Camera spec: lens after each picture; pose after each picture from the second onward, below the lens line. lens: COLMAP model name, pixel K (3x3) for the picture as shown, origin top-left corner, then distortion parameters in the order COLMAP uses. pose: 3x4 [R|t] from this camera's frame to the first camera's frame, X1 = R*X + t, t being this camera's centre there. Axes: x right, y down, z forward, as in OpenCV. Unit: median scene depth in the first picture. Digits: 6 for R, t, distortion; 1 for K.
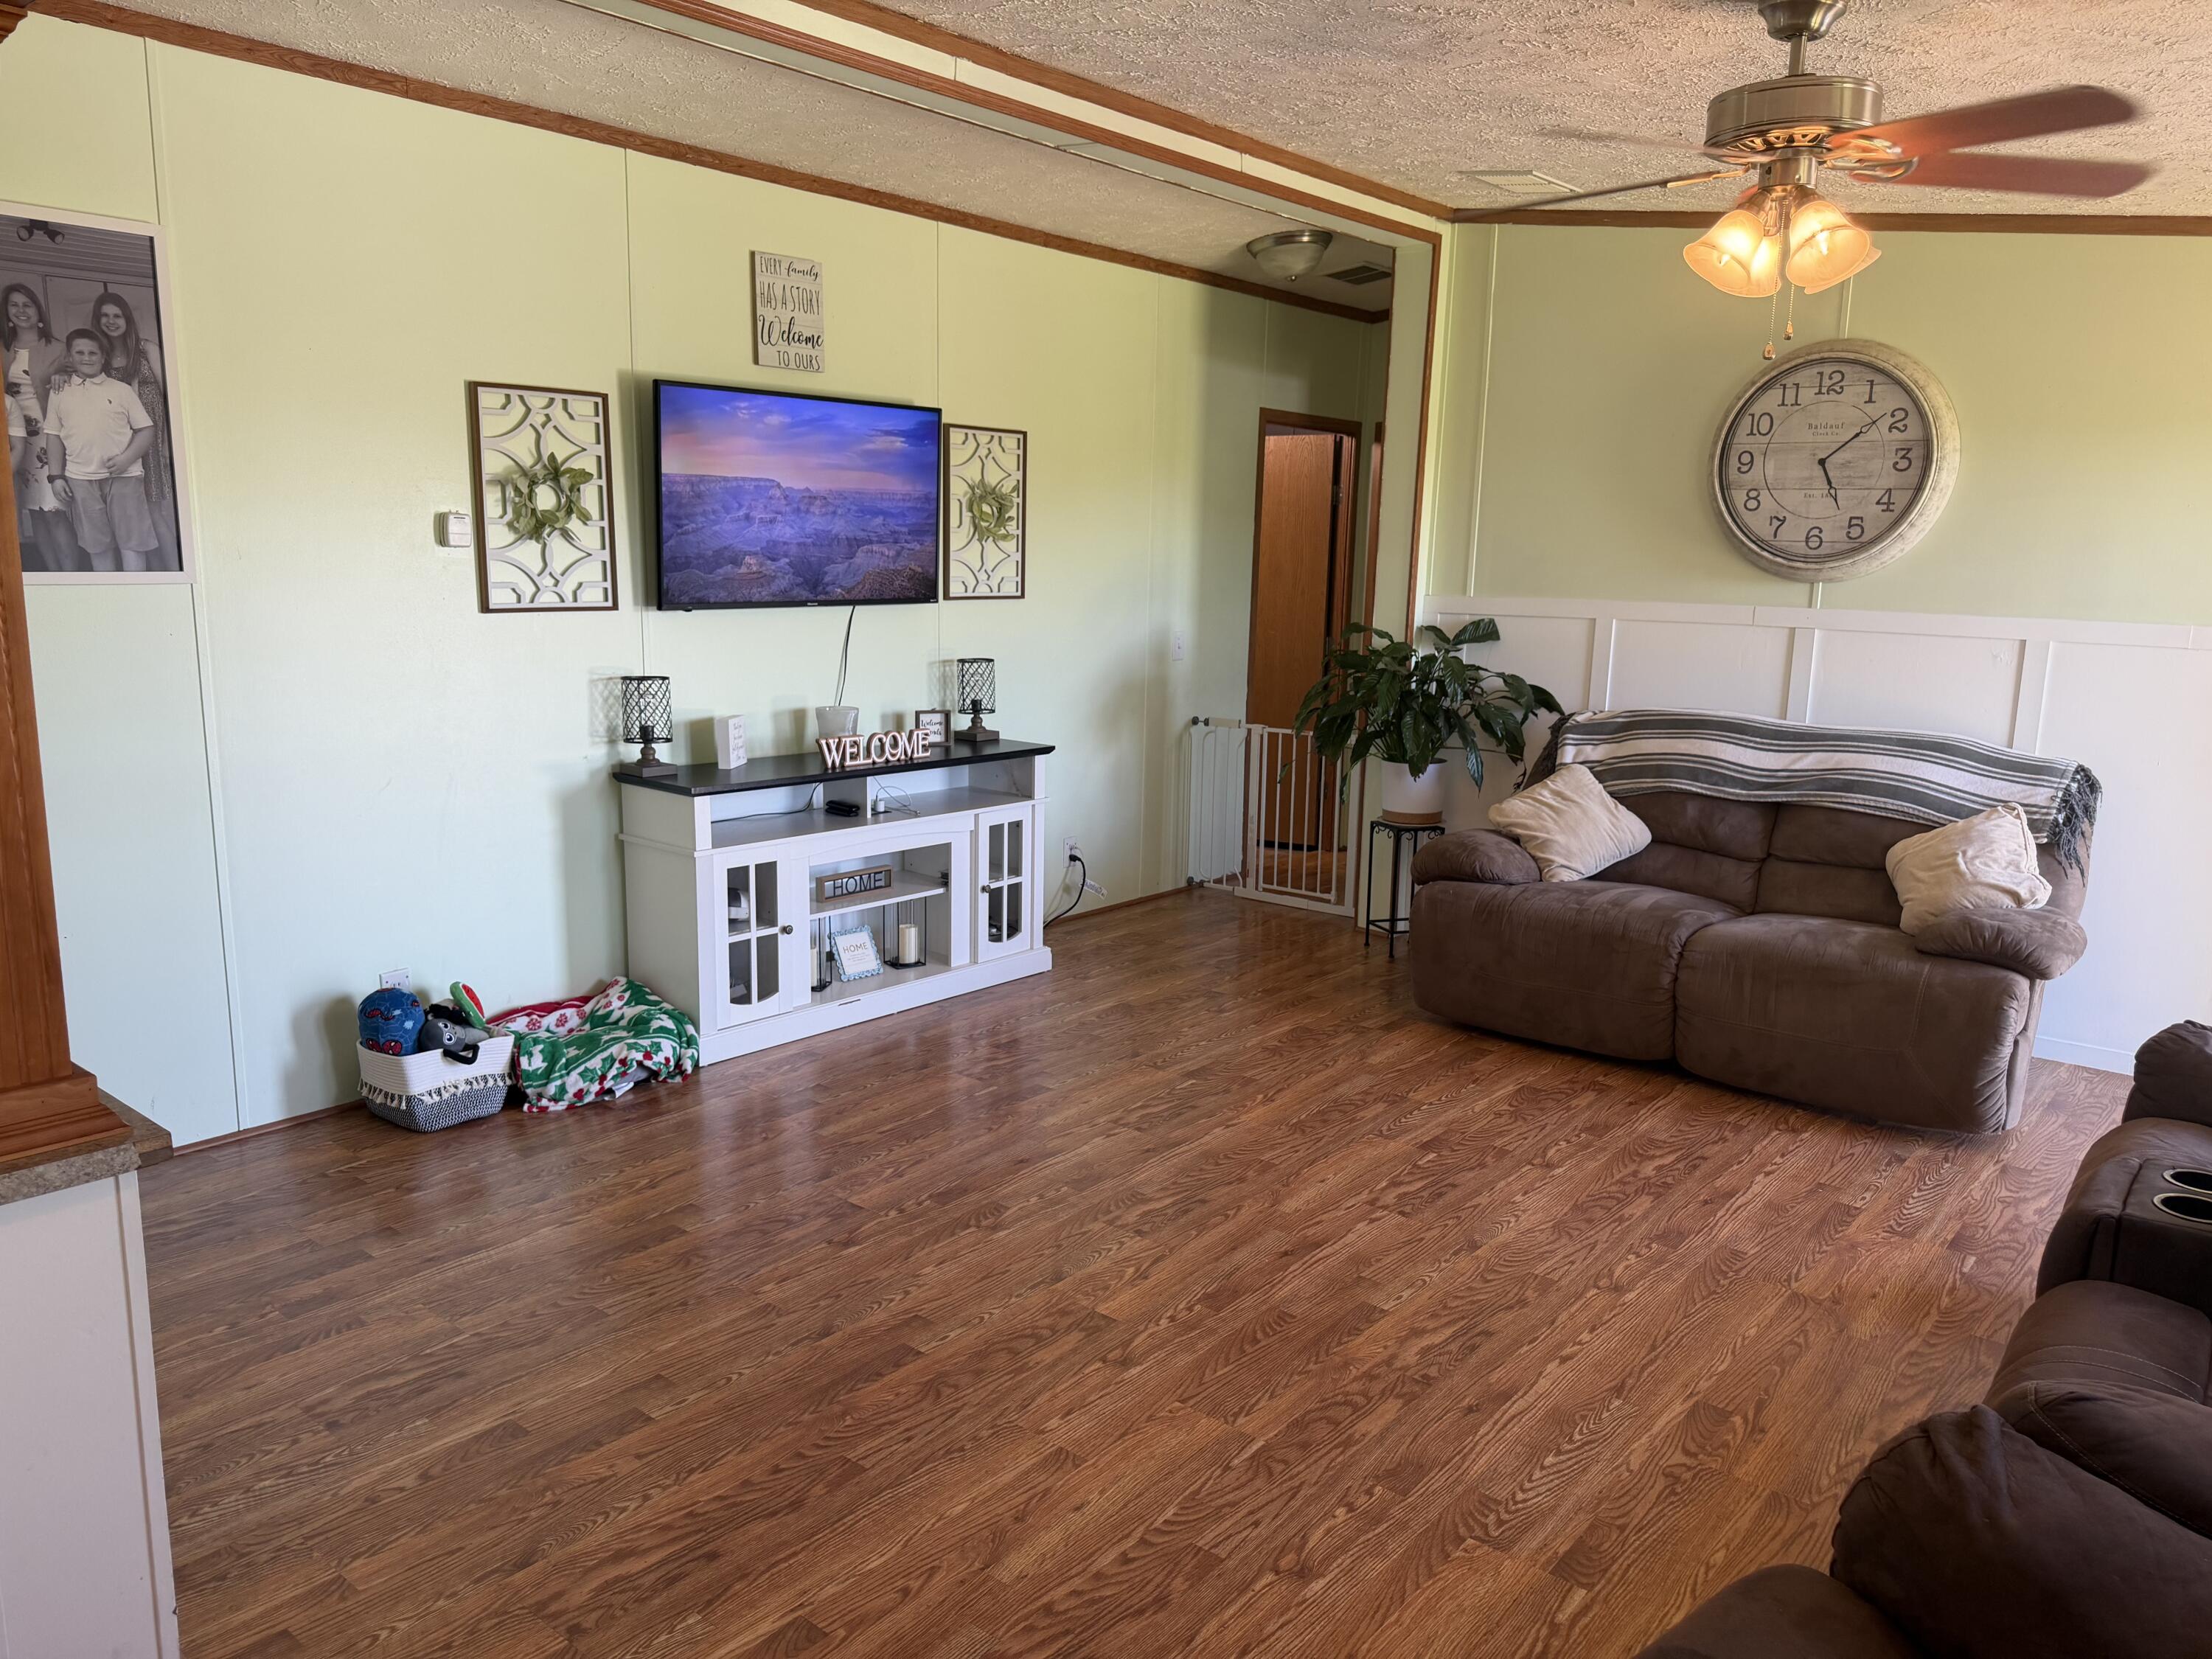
lens RADIAL K [[1555.0, 0, 1112.7], [0, 1555.0, 830.2], [0, 0, 1]] dist [0.127839, -0.230199]
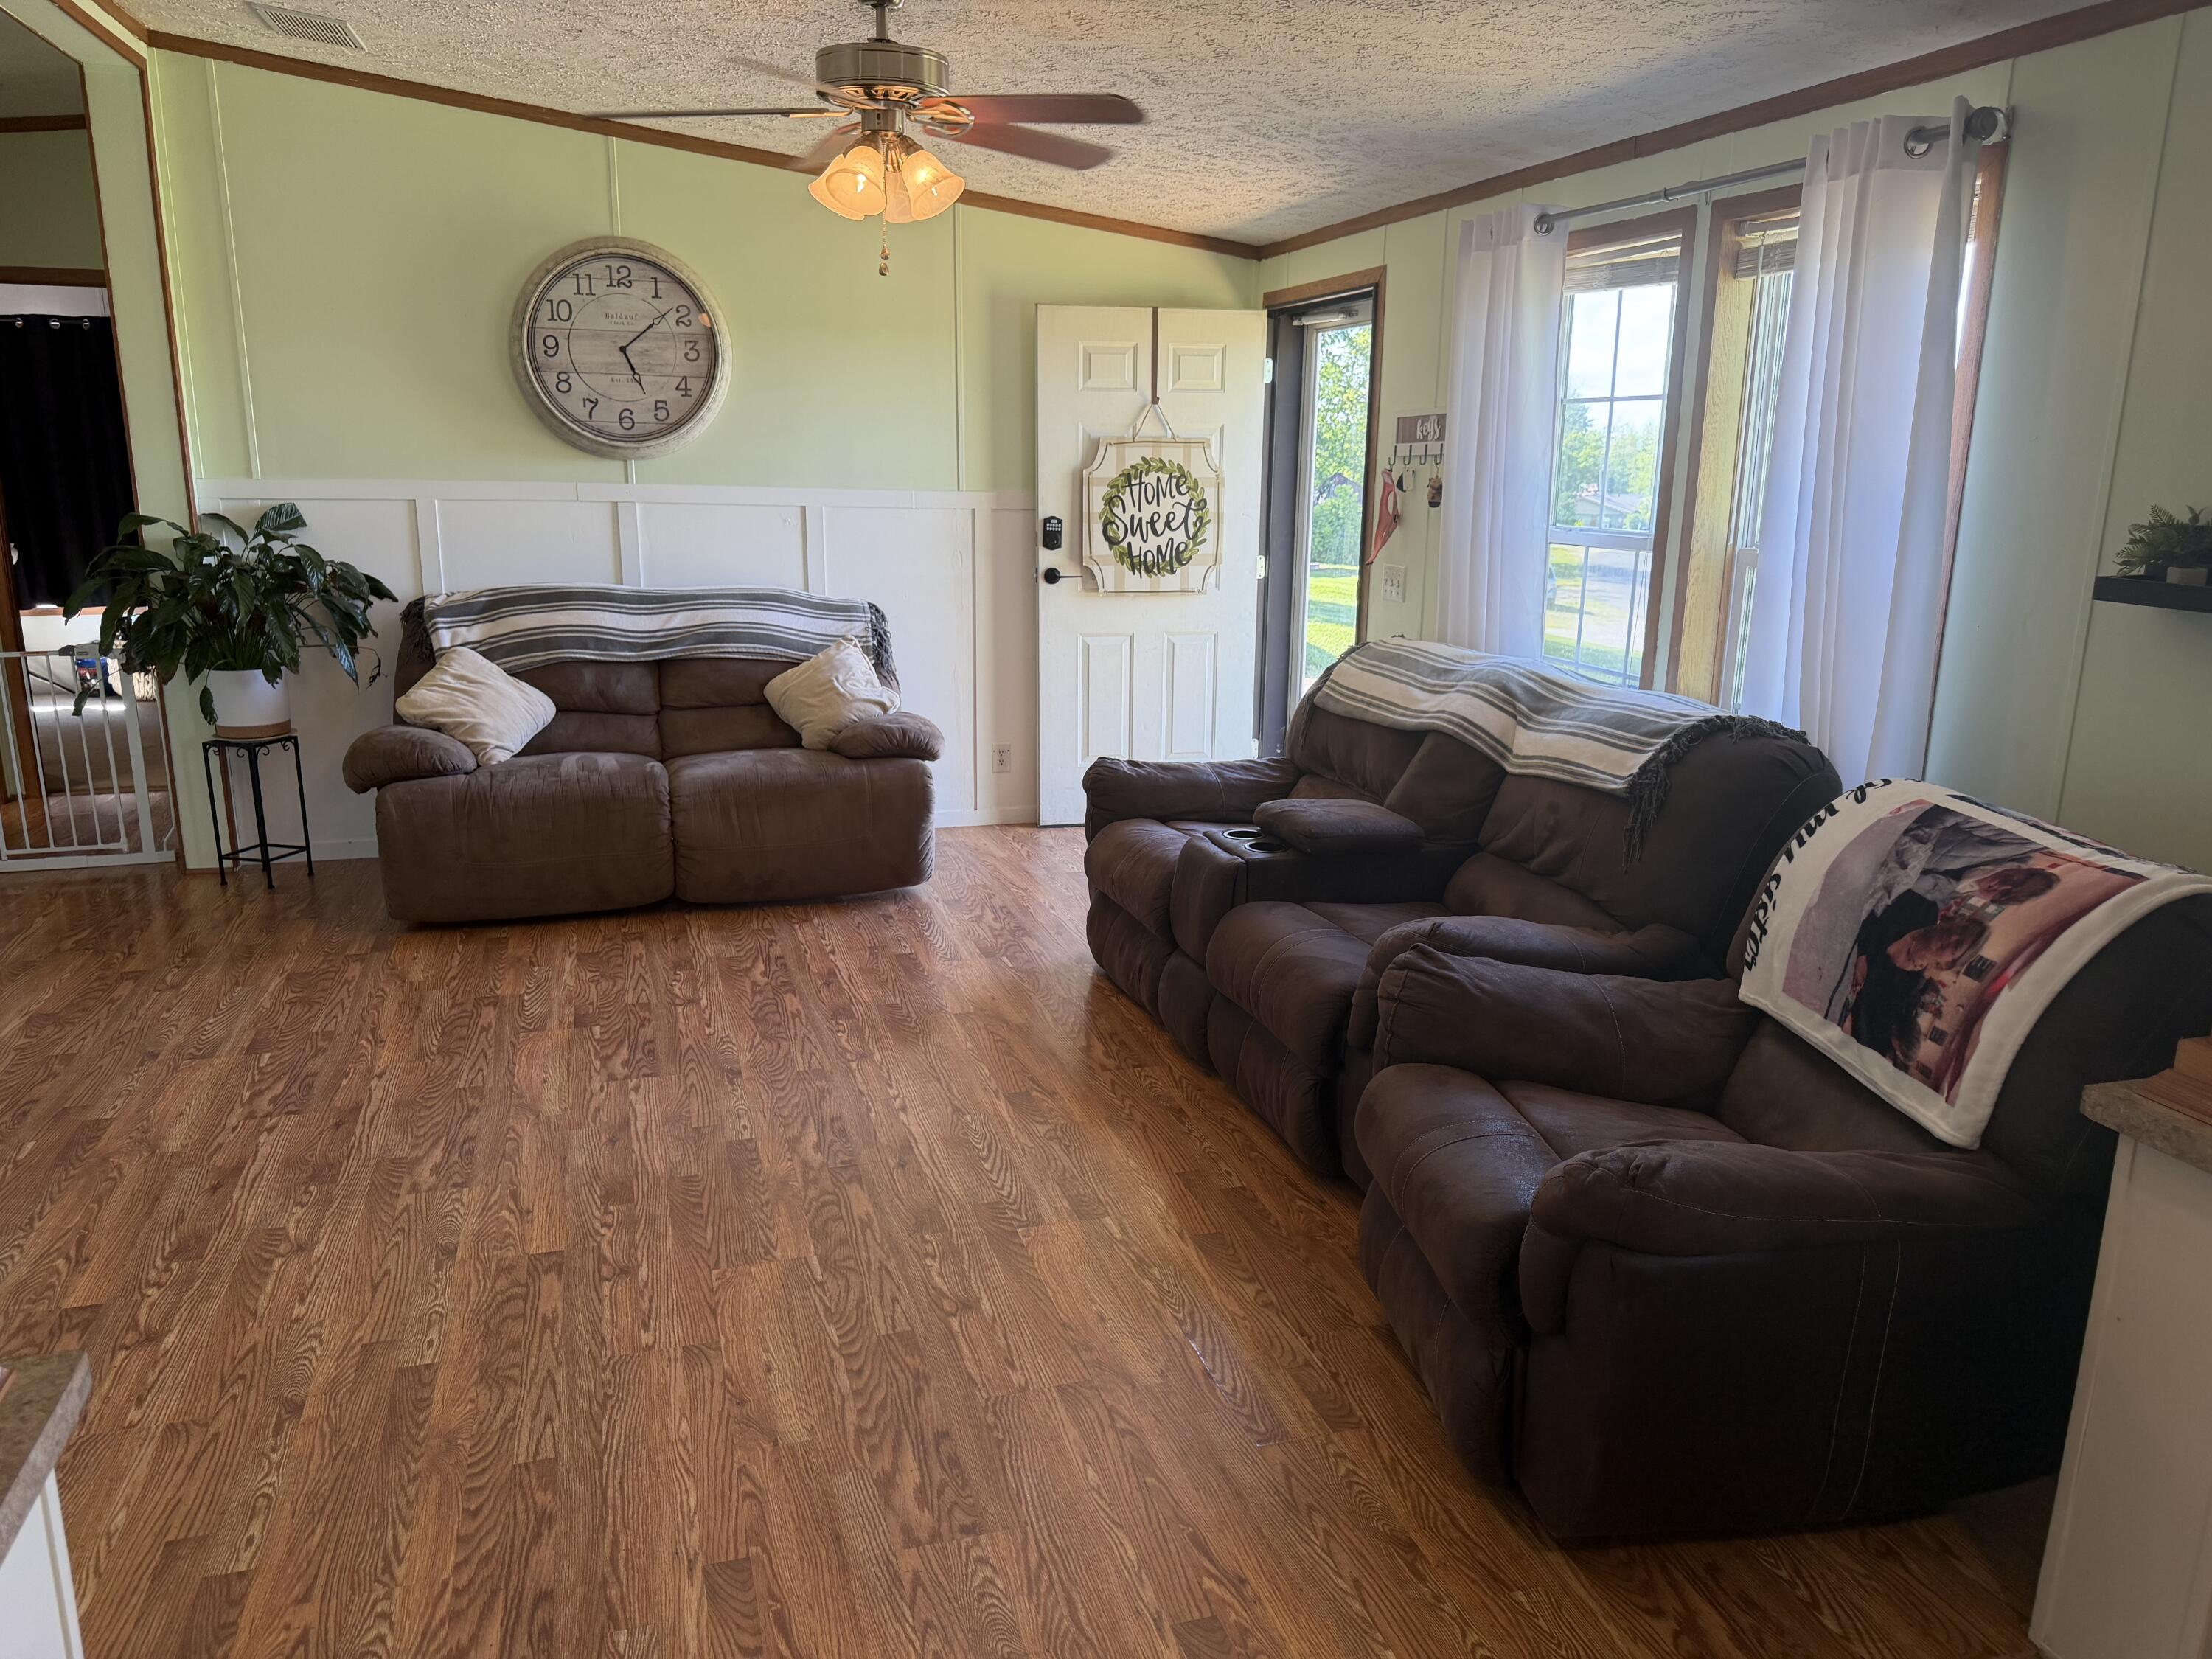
lens RADIAL K [[1555.0, 0, 1112.7], [0, 1555.0, 830.2], [0, 0, 1]] dist [0.127839, -0.230199]
pose [[0.542538, -0.209119, 0.813585, -0.360520], [0.145115, 0.977289, 0.154427, -0.026087], [-0.827402, 0.034280, 0.560563, 0.112845]]
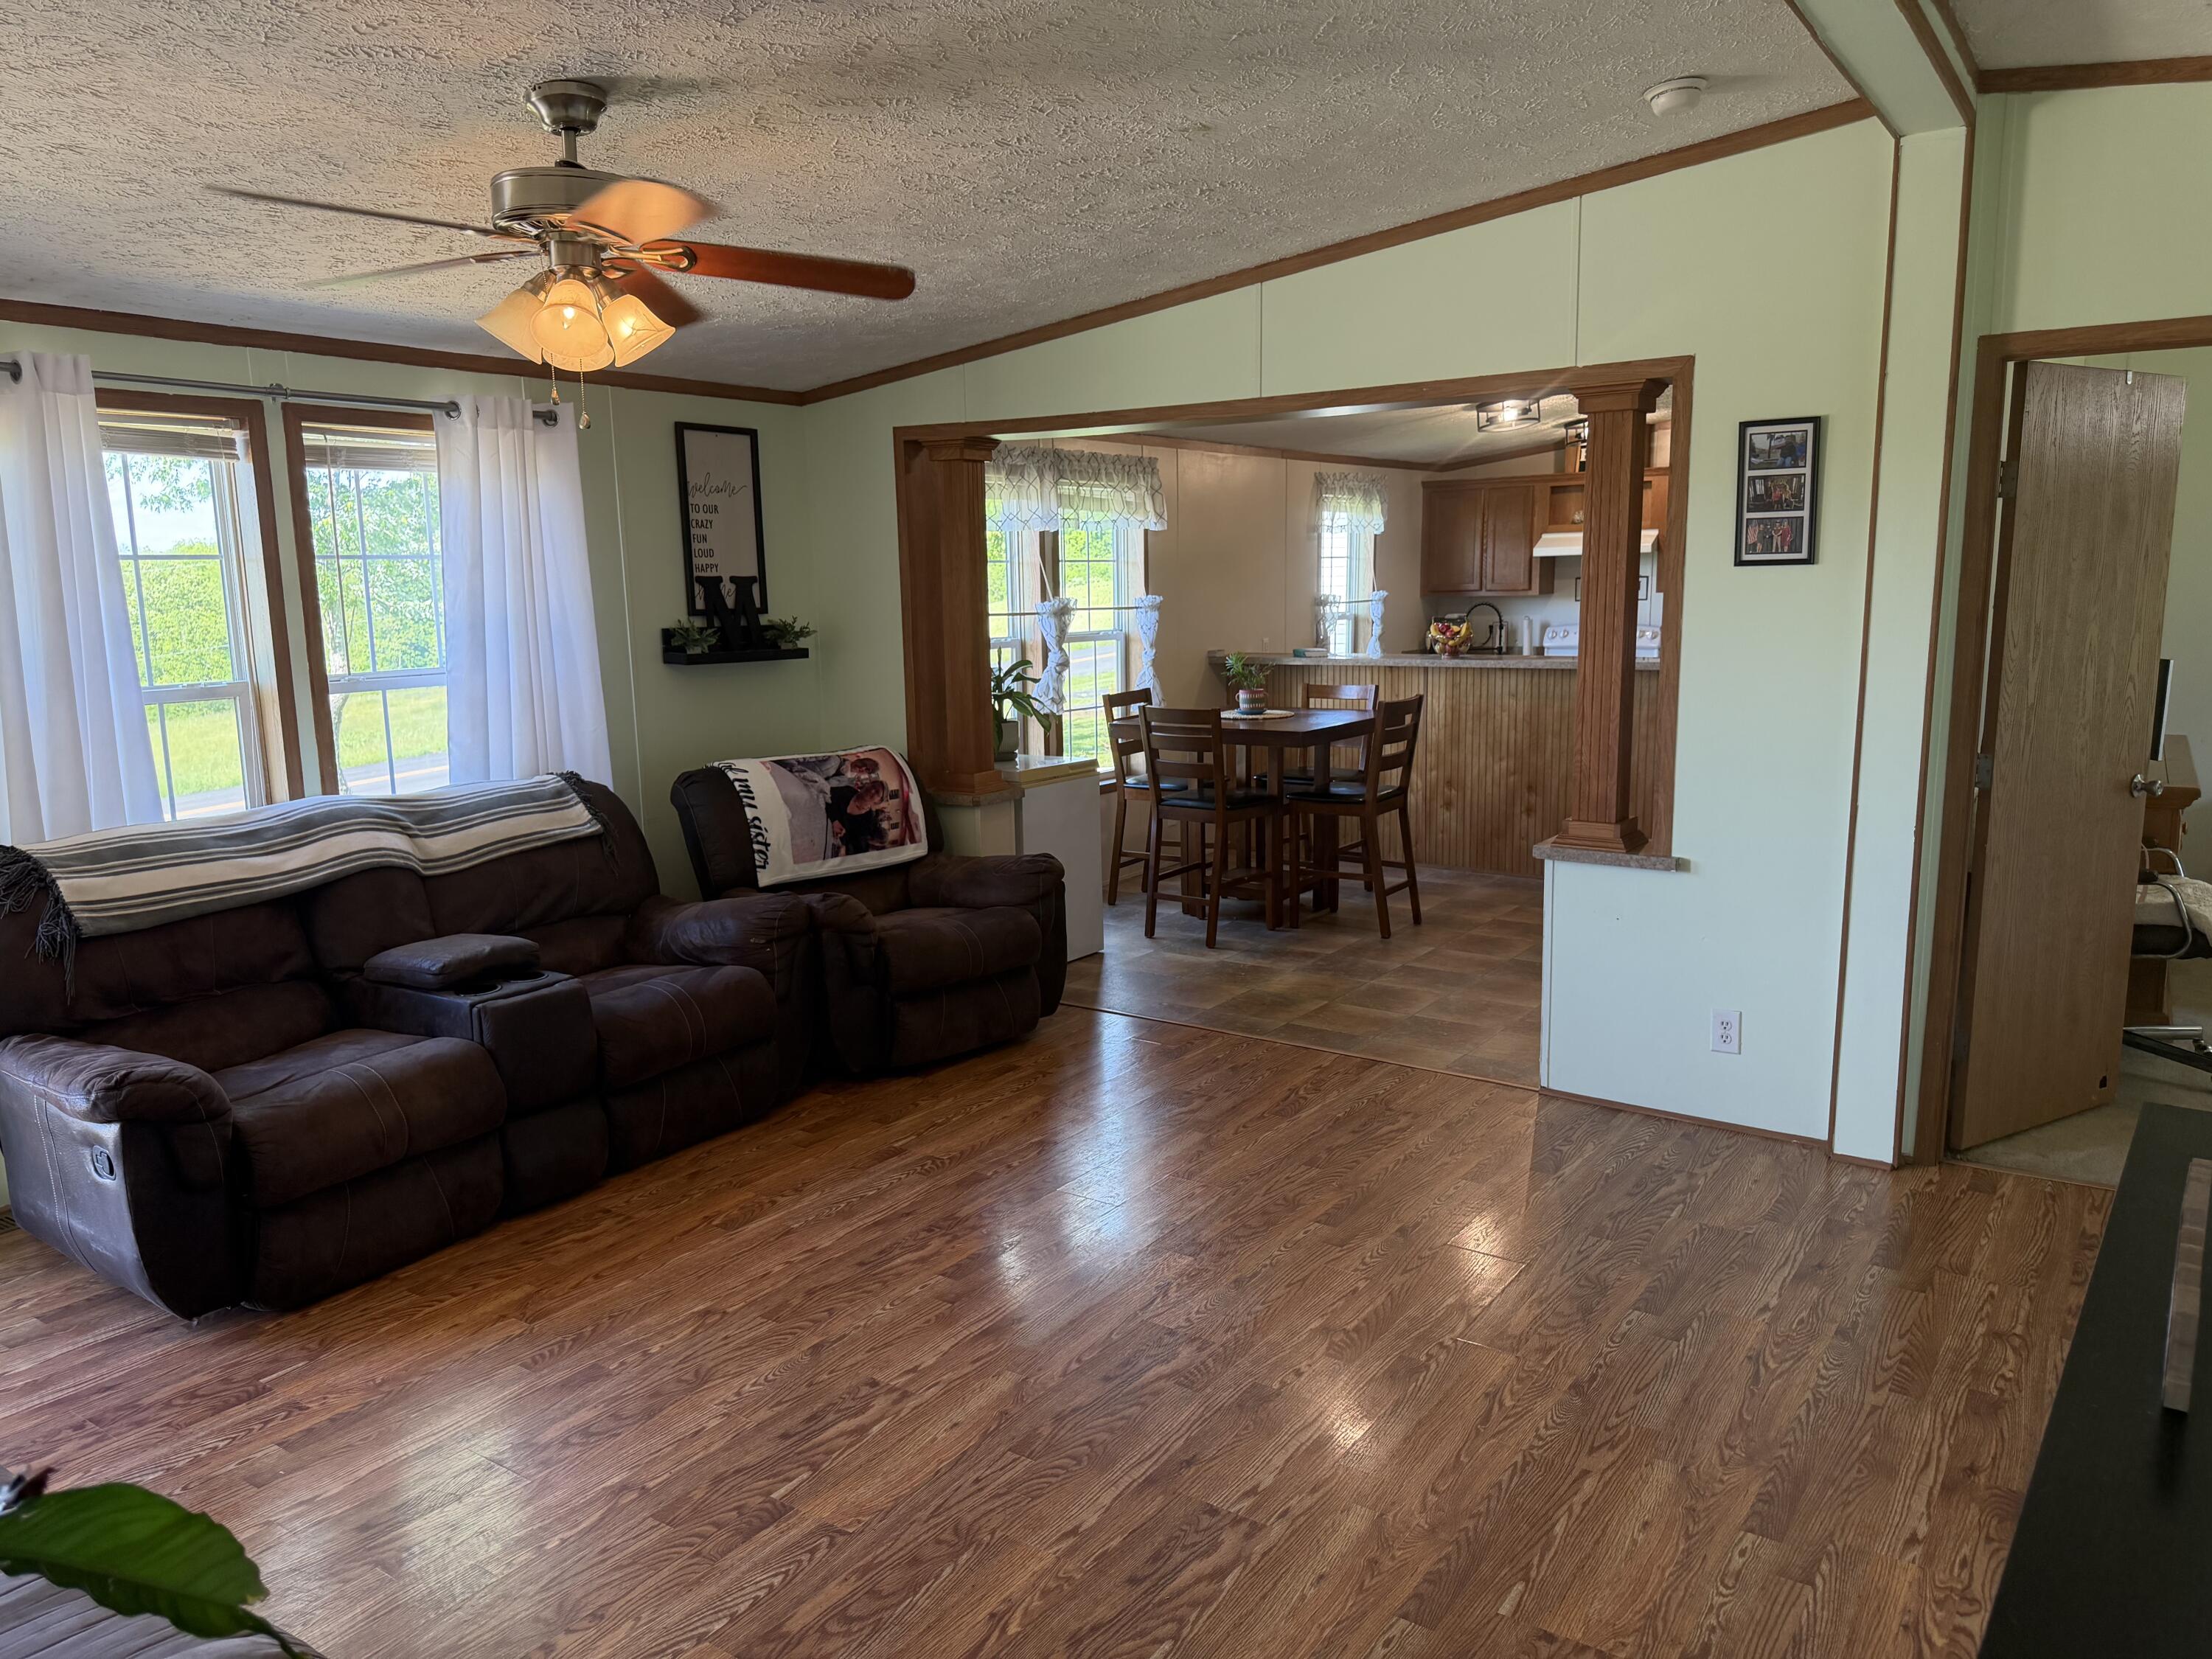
lens RADIAL K [[1555.0, 0, 1112.7], [0, 1555.0, 830.2], [0, 0, 1]] dist [0.127839, -0.230199]
pose [[-0.996043, 0.006459, -0.088636, 0.099266], [-0.023493, 0.942740, 0.332700, -0.251866], [0.085709, 0.333466, -0.938858, 1.318152]]
